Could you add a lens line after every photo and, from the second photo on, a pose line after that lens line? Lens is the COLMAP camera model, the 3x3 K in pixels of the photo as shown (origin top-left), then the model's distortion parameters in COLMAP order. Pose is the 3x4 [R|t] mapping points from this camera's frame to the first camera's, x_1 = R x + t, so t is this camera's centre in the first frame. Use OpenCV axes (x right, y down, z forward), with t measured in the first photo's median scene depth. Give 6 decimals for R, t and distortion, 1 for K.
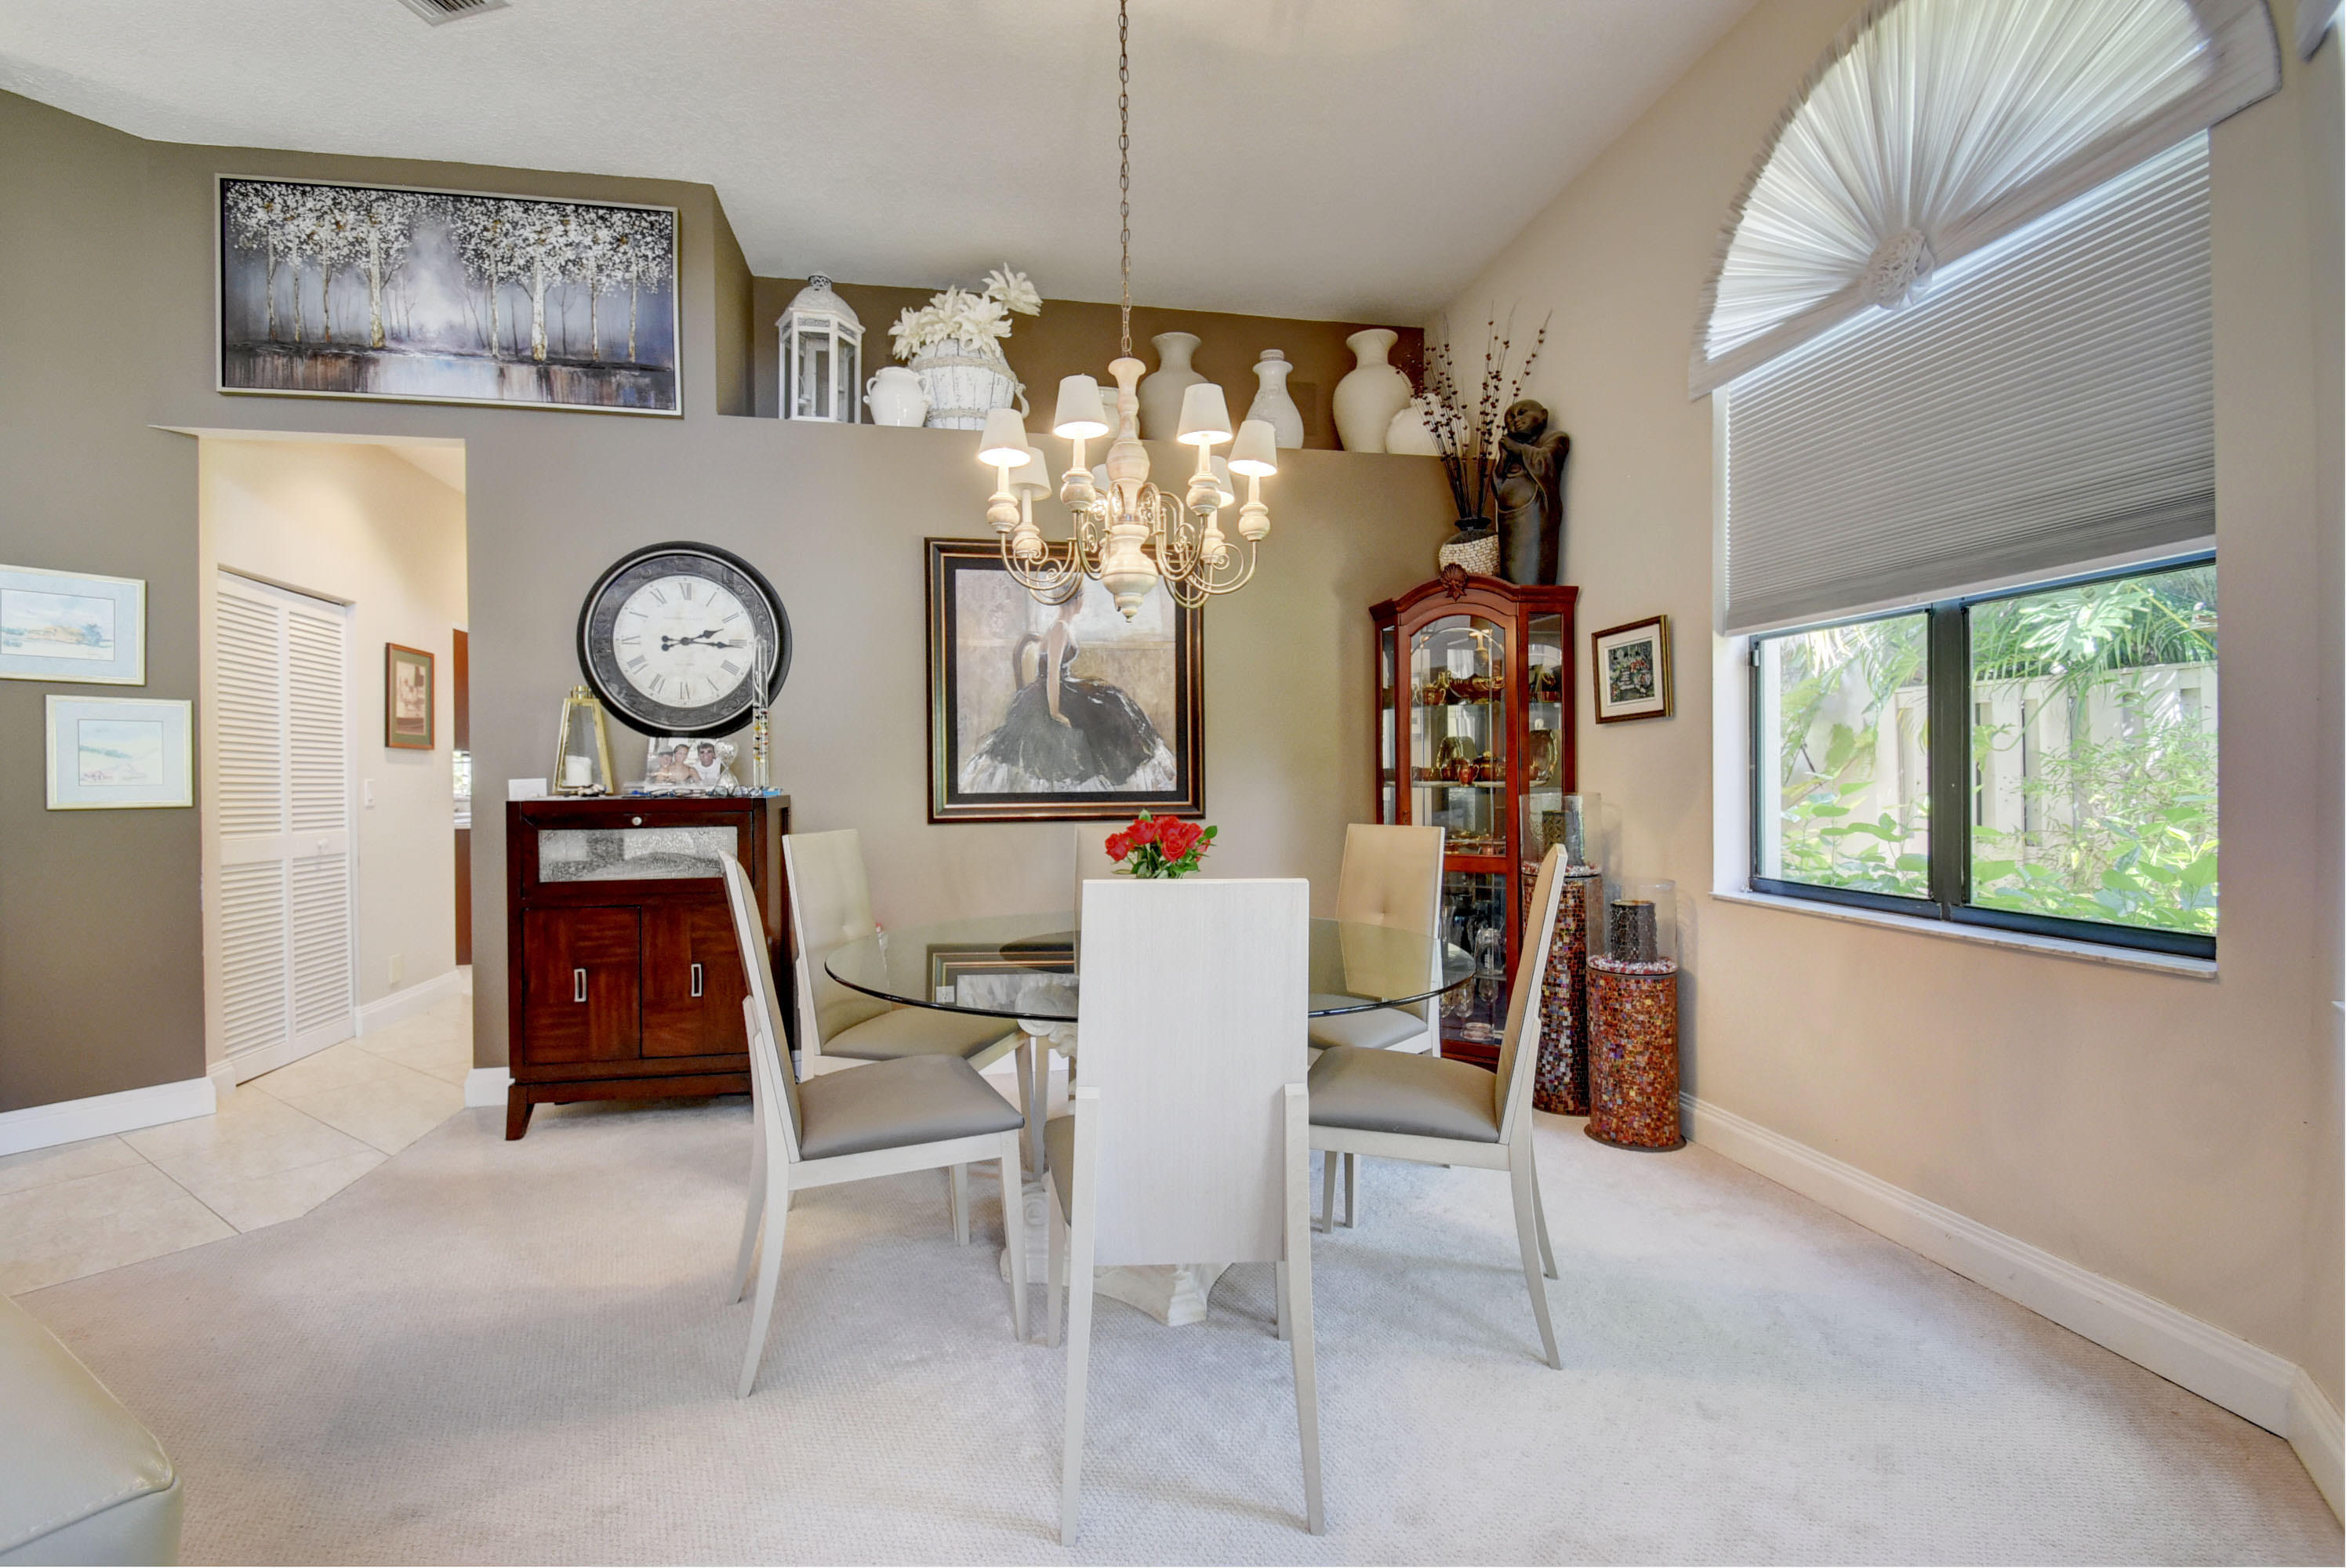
lens RADIAL K [[1021.2, 0, 1159.8], [0, 1021.2, 777.2], [0, 0, 1]] dist [0.006294, -0.011379]
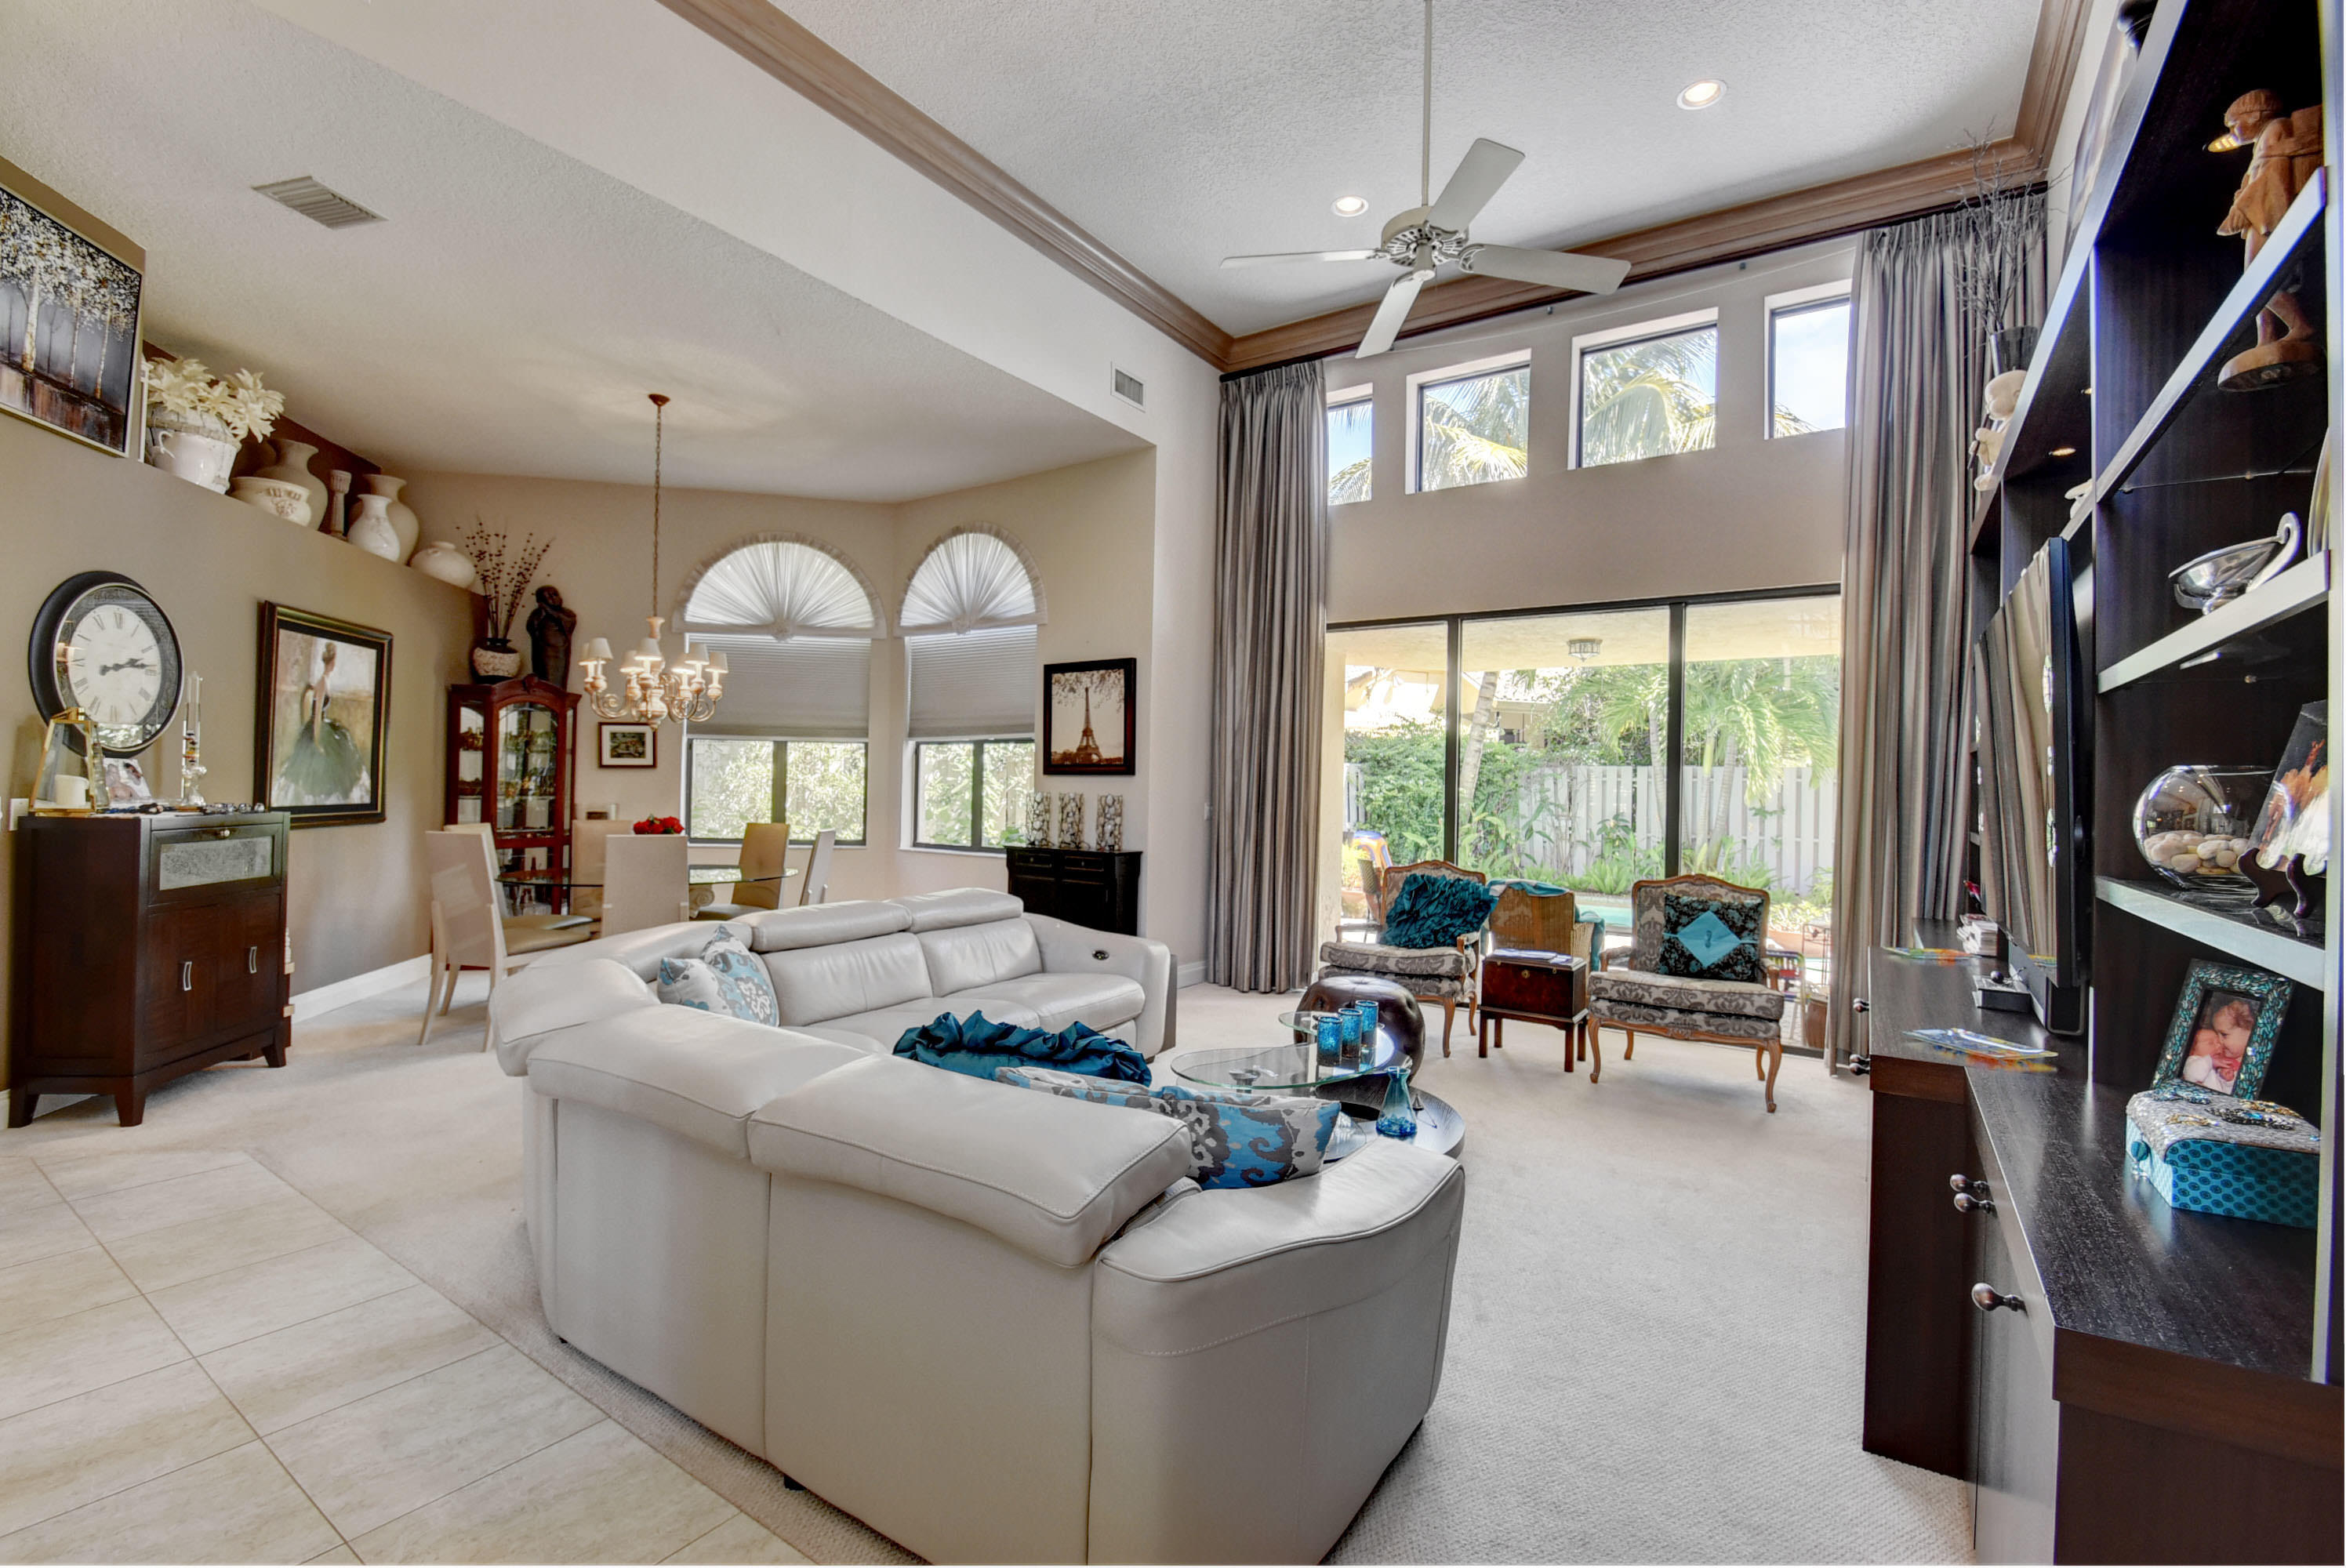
lens RADIAL K [[1026.1, 0, 1154.6], [0, 1026.1, 778.3], [0, 0, 1]] dist [0.014298, -0.017491]
pose [[0.009260, 0.015506, 0.999837, -1.561263], [-0.016290, 0.999749, -0.015354, -0.018673], [-0.999824, -0.016145, 0.009510, -0.099105]]
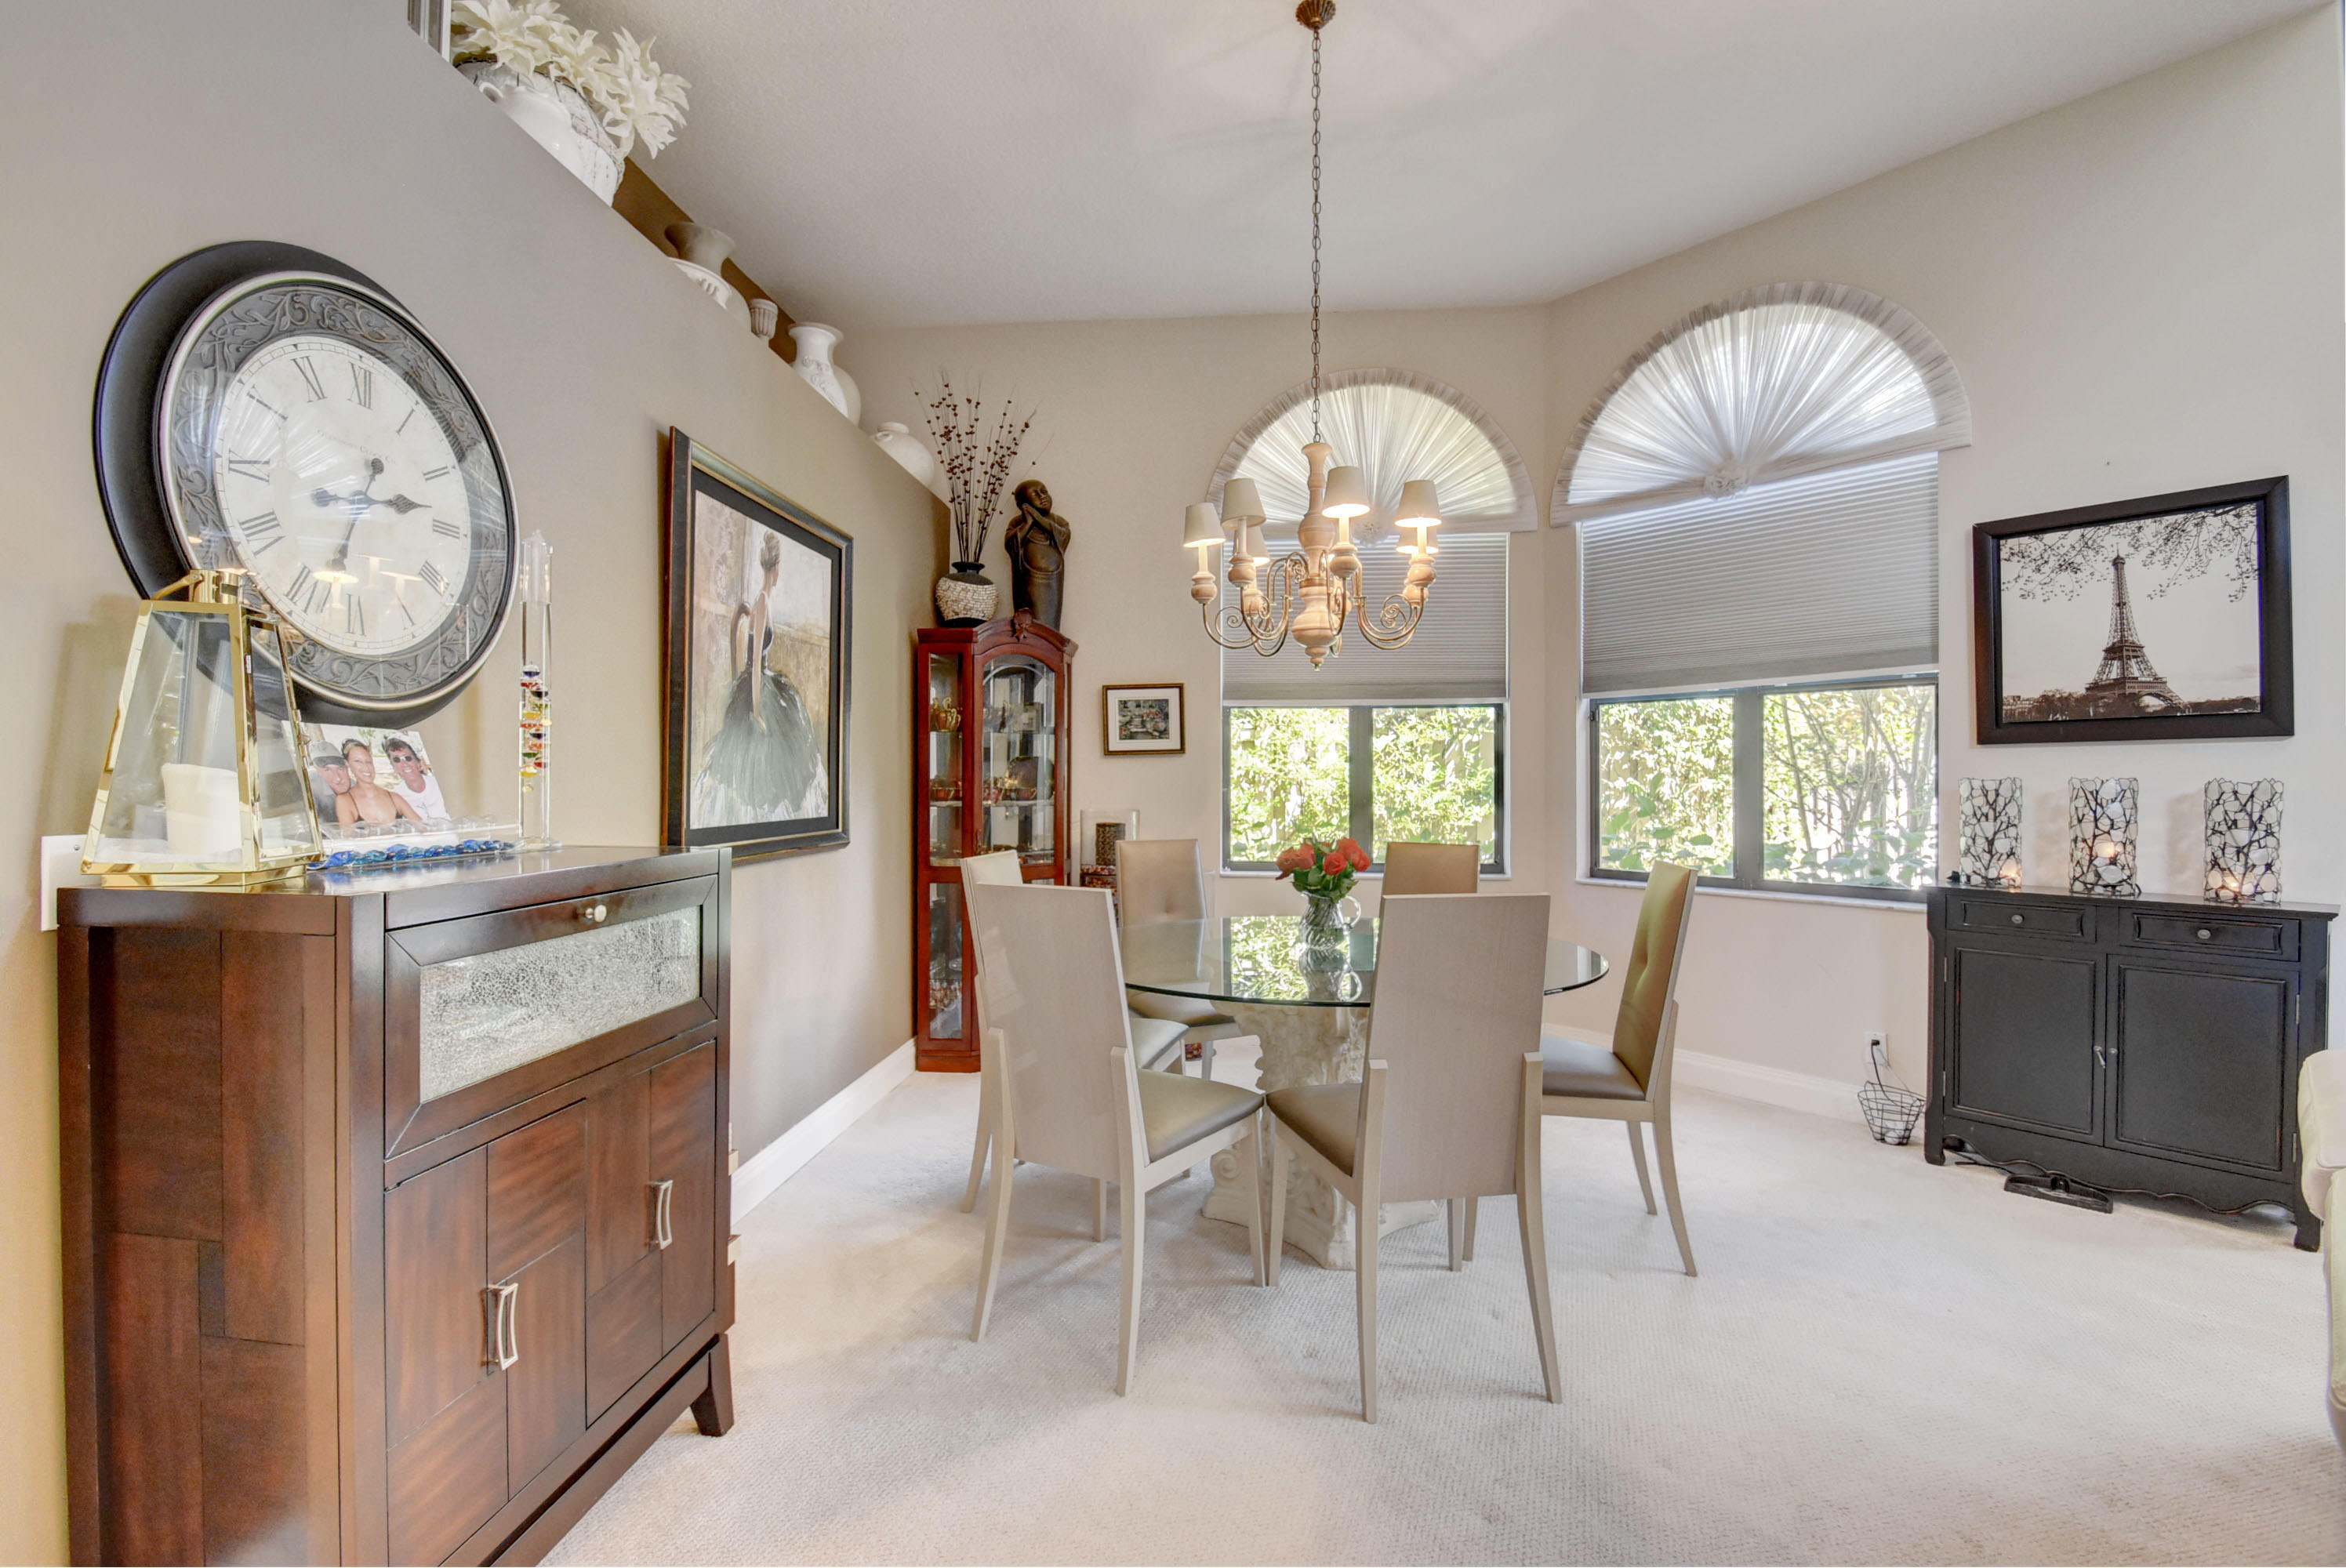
lens RADIAL K [[1021.2, 0, 1159.8], [0, 1021.2, 777.2], [0, 0, 1]] dist [0.006294, -0.011379]
pose [[0.276886, 0.007890, 0.960871, -0.805119], [0.000956, 0.999964, -0.008486, -0.012911], [-0.960902, 0.003268, 0.276868, 0.571292]]
